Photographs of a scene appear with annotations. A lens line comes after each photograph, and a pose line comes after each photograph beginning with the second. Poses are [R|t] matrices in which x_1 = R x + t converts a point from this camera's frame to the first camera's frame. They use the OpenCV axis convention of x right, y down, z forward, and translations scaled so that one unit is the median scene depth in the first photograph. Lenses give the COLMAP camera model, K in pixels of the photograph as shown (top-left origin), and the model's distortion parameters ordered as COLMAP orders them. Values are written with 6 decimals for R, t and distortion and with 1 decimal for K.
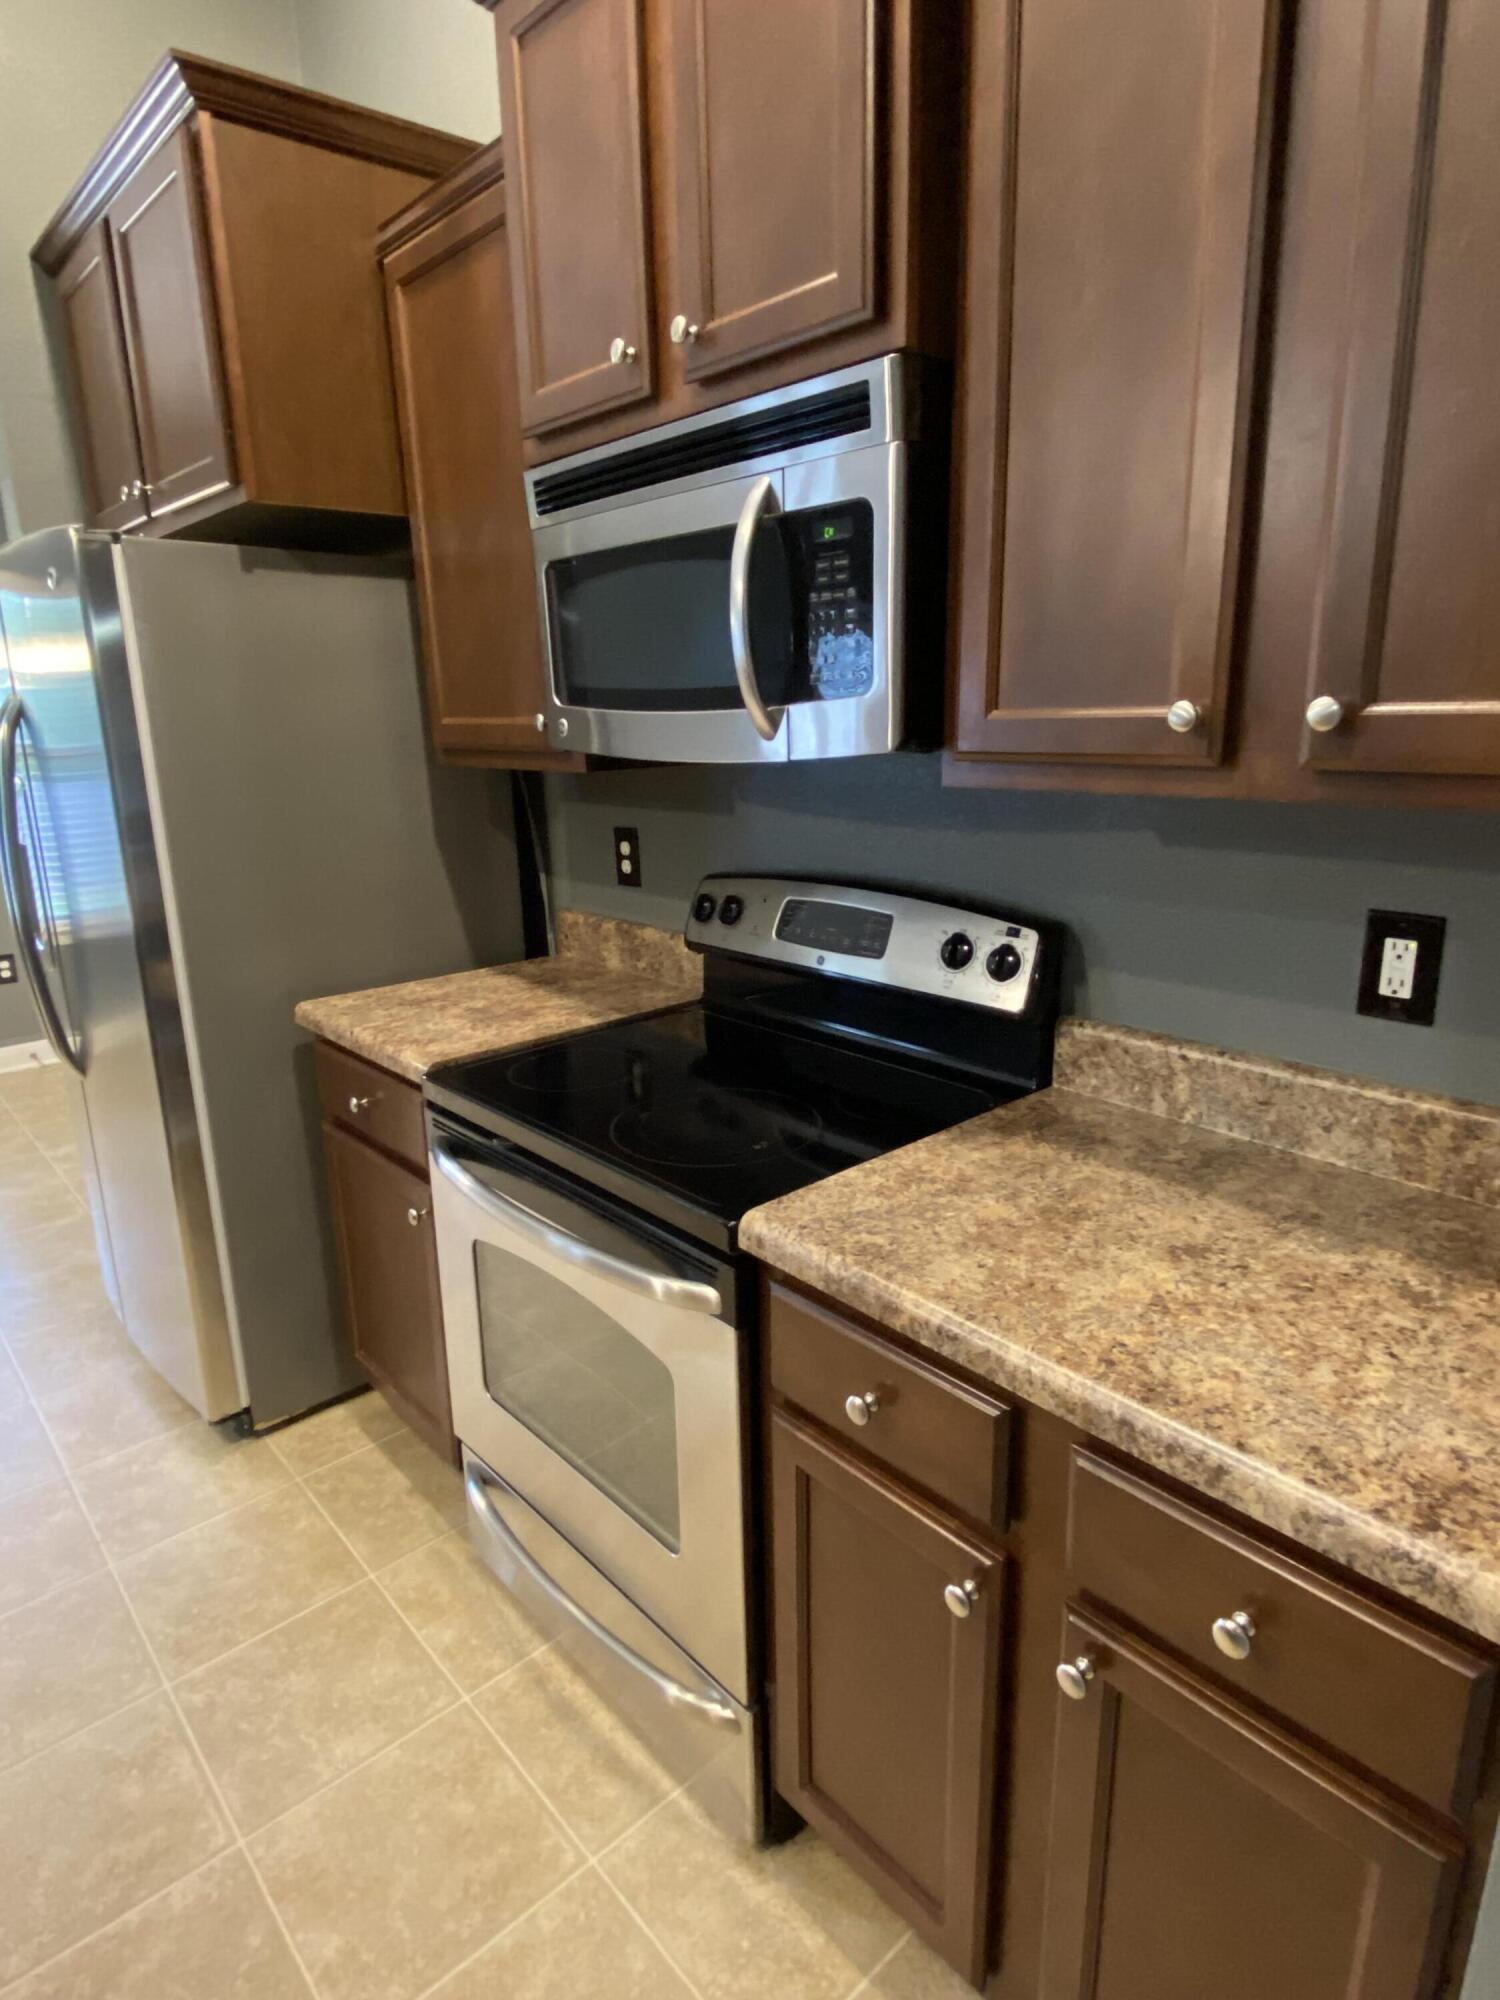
lens RADIAL K [[1114.9, 0, 750.0], [0, 1114.9, 1000.0], [0, 0, 1]] dist [-0.000586, -0.001048]
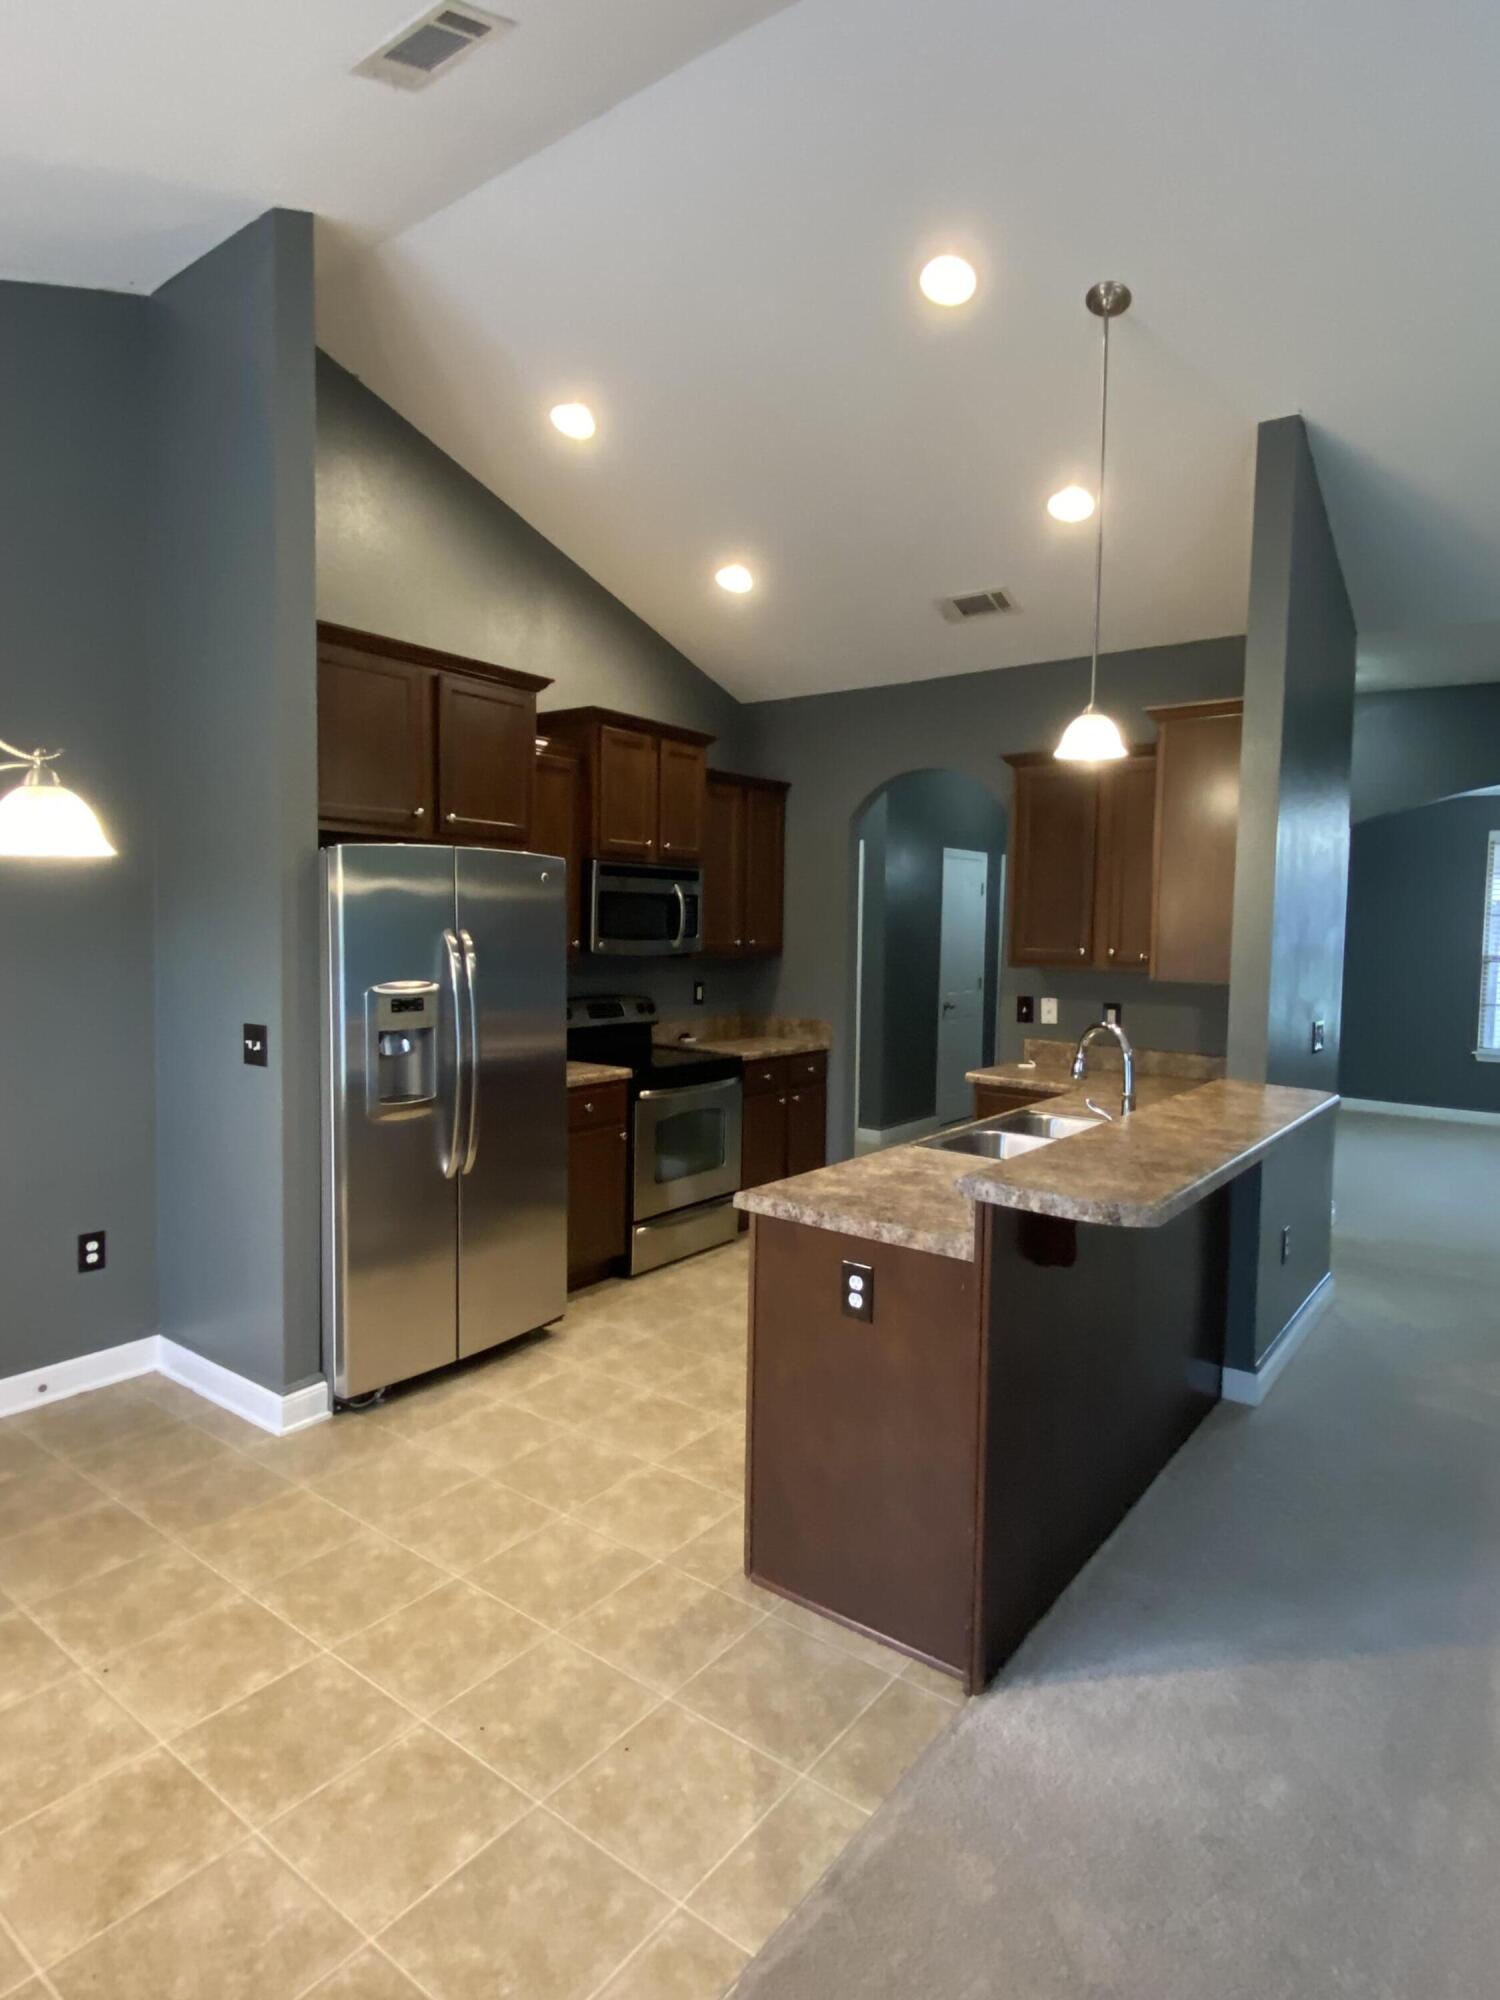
lens RADIAL K [[1125.1, 0, 750.0], [0, 1125.1, 1000.0], [0, 0, 1]] dist [0.041229, -0.041104]
pose [[-0.186960, -0.044107, 0.981377, -3.254652], [0.244449, 0.965480, 0.089962, -0.295519], [-0.951467, 0.256716, -0.169724, 1.243108]]
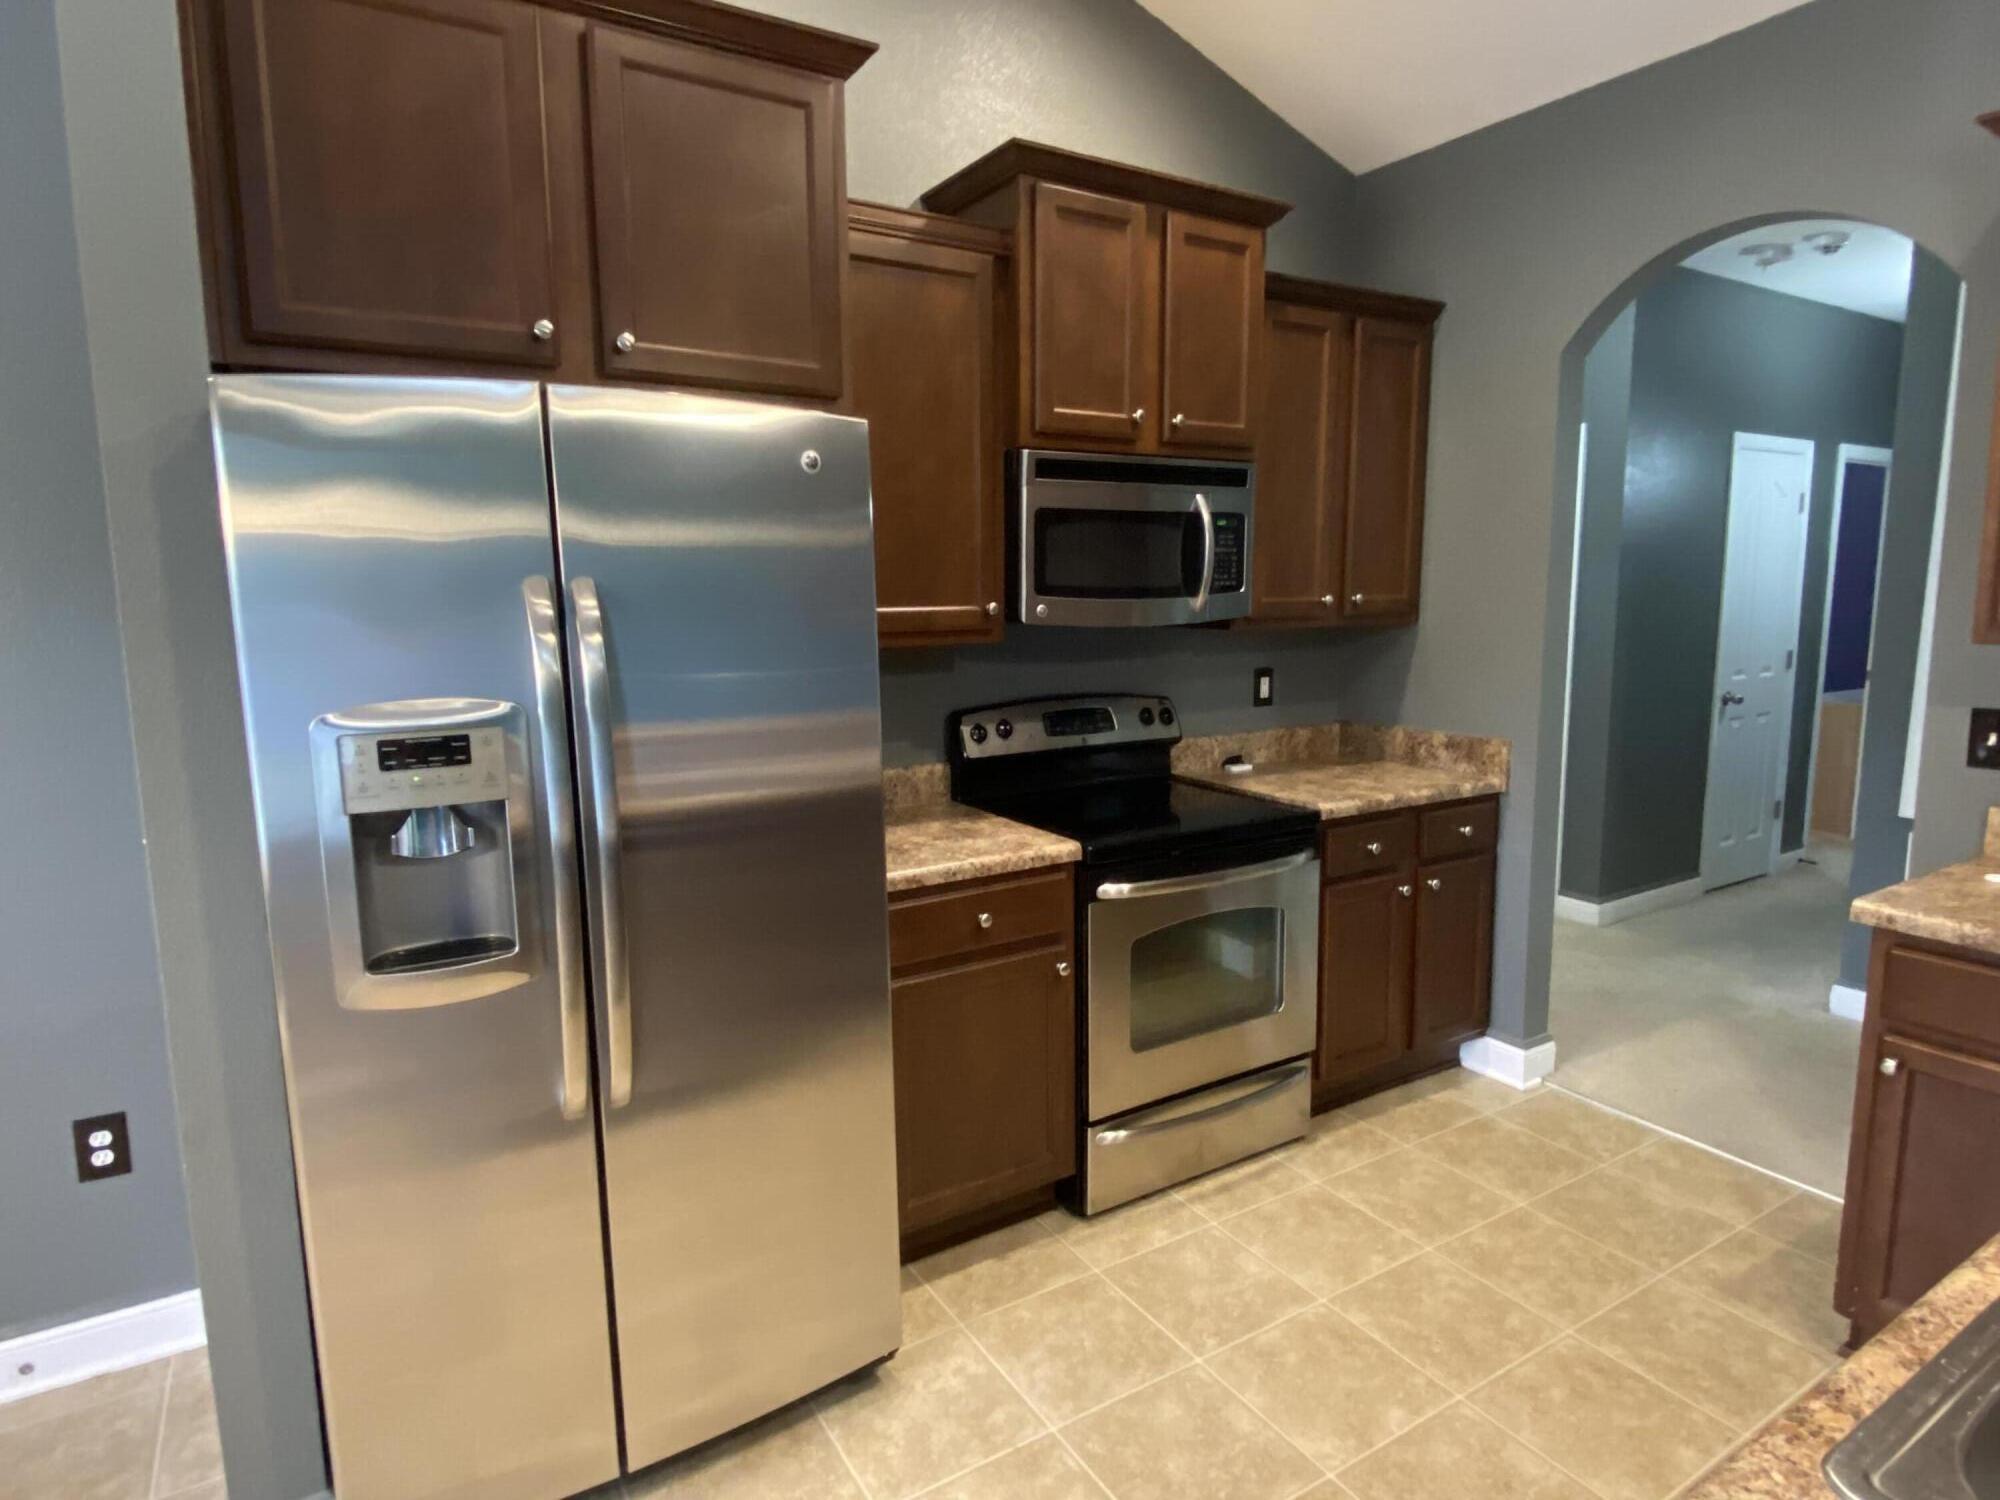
lens RADIAL K [[1125.1, 0, 971.5], [0, 1125.1, 746.2], [0, 0, 1]] dist [0.041229, -0.041104]
pose [[0.189023, -0.115321, 0.975178, -1.848598], [0.259339, 0.963684, 0.063693, -0.201737], [-0.947108, 0.240862, 0.212066, 0.866447]]
